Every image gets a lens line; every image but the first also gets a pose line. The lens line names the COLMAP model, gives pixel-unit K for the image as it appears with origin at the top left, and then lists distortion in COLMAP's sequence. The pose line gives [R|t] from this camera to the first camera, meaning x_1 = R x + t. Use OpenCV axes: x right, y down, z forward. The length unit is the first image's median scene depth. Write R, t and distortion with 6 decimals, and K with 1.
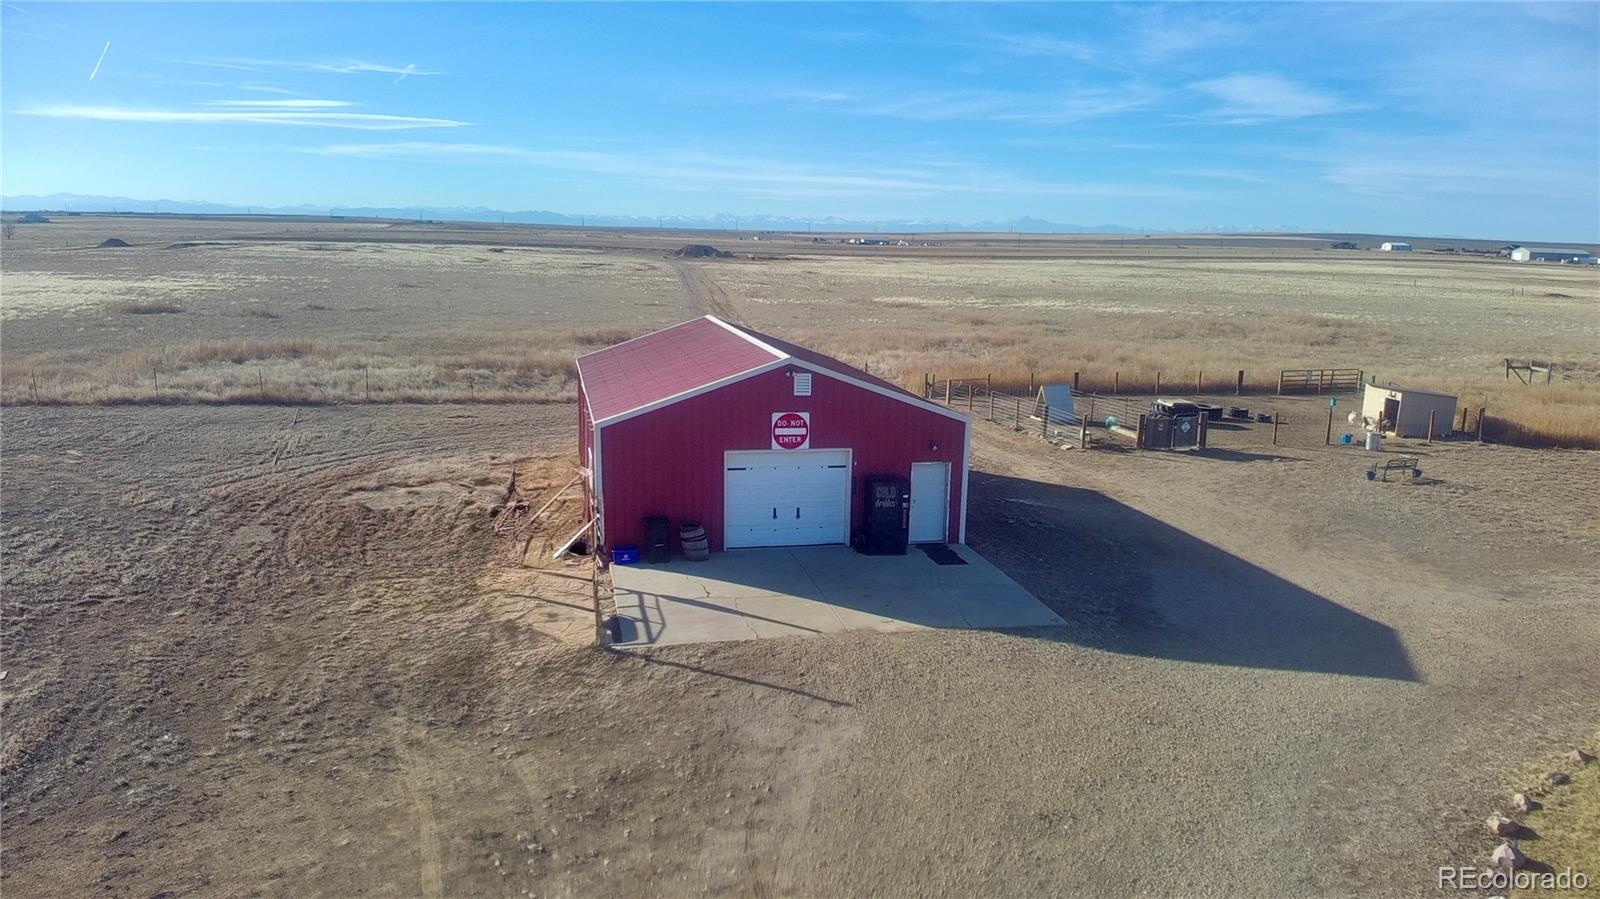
lens RADIAL K [[1144.7, 0, 816.1], [0, 1144.7, 451.1], [0, 0, 1]] dist [0.015104, -0.017878]
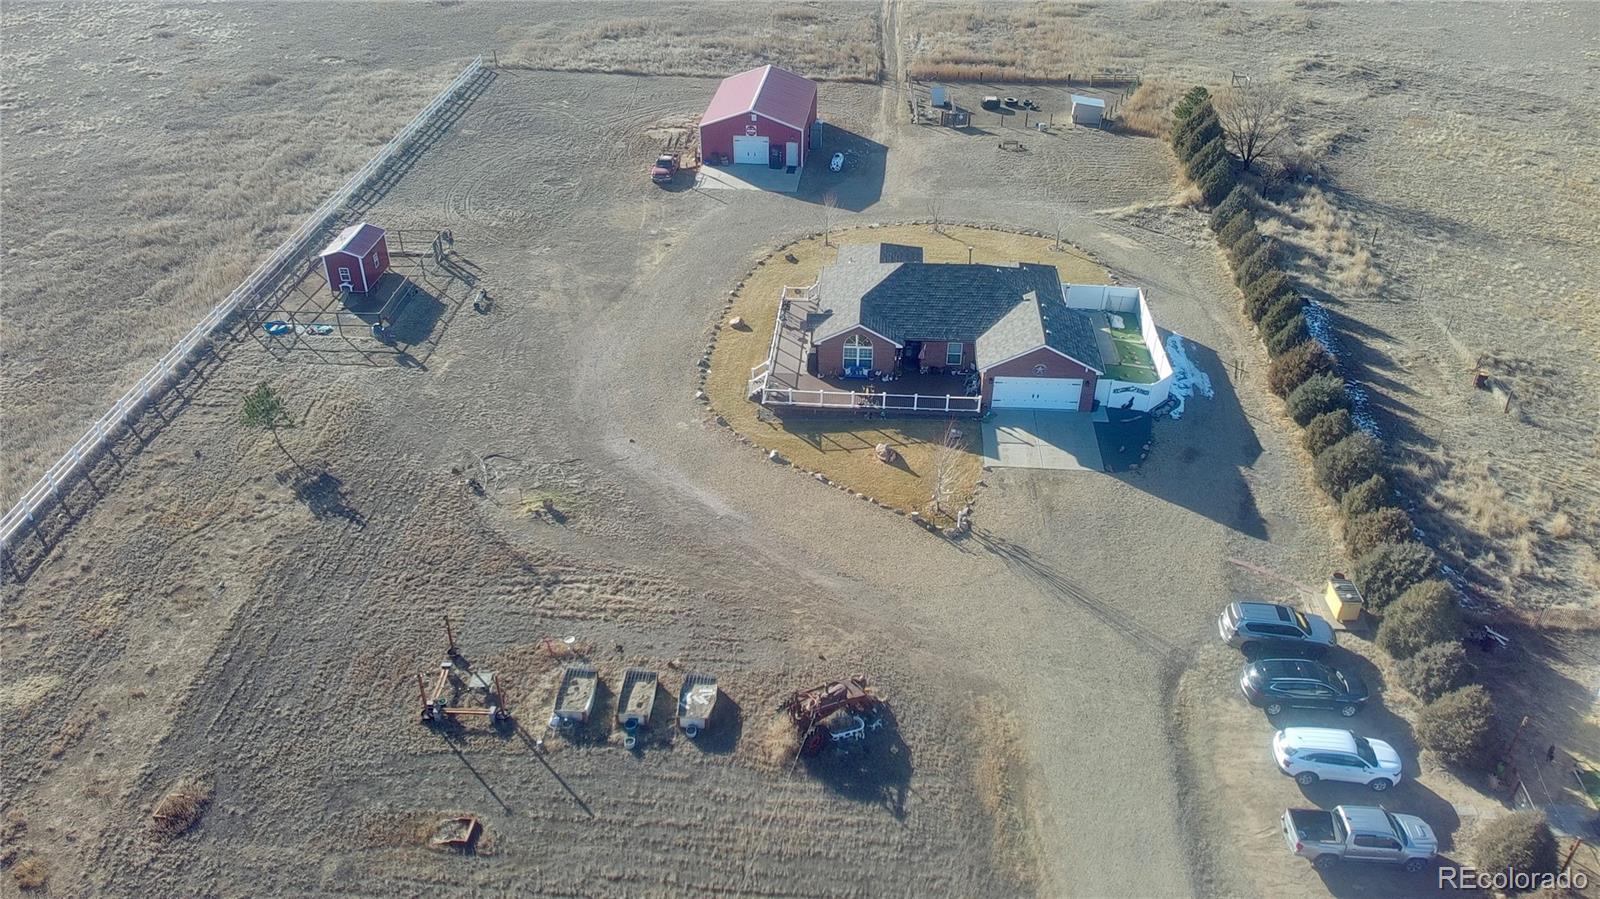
lens RADIAL K [[1144.7, 0, 804.8], [0, 1144.7, 458.7], [0, 0, 1]] dist [0.015104, -0.017878]
pose [[0.947598, 0.165625, -0.273179, 0.128800], [-0.046050, 0.916997, 0.396228, -0.050752], [0.316129, -0.362885, 0.876571, -0.248788]]
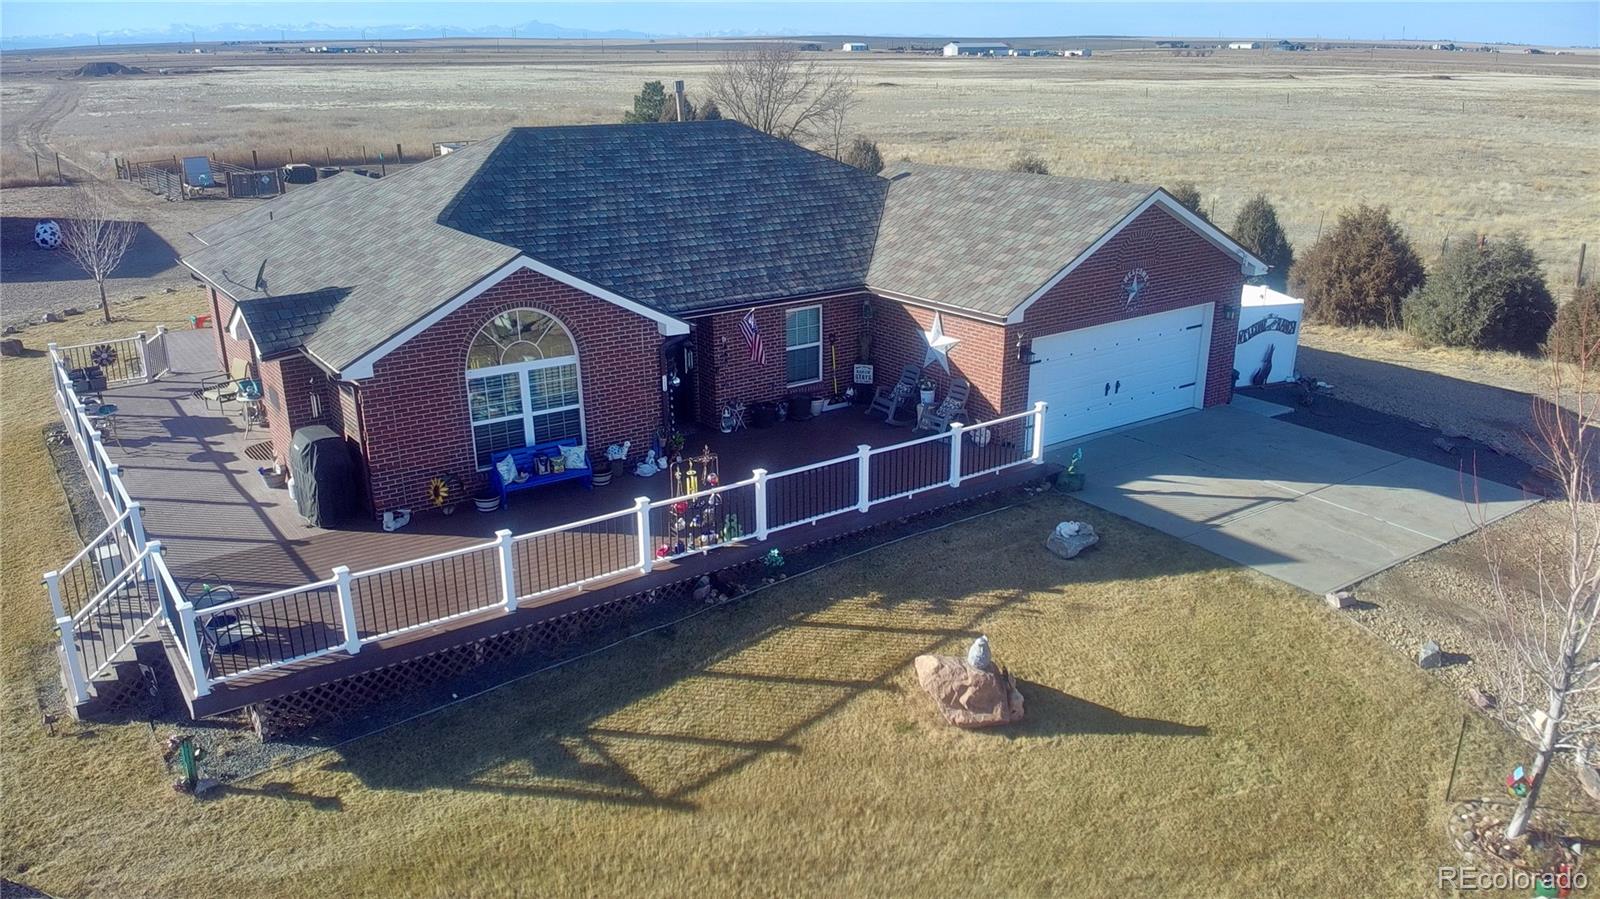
lens RADIAL K [[1144.7, 0, 801.3], [0, 1144.7, 456.0], [0, 0, 1]] dist [0.015104, -0.017878]
pose [[0.937731, -0.135371, 0.319899, 0.063688], [0.082010, 0.981181, 0.174807, 0.017529], [-0.337543, -0.137687, 0.931186, -0.088453]]
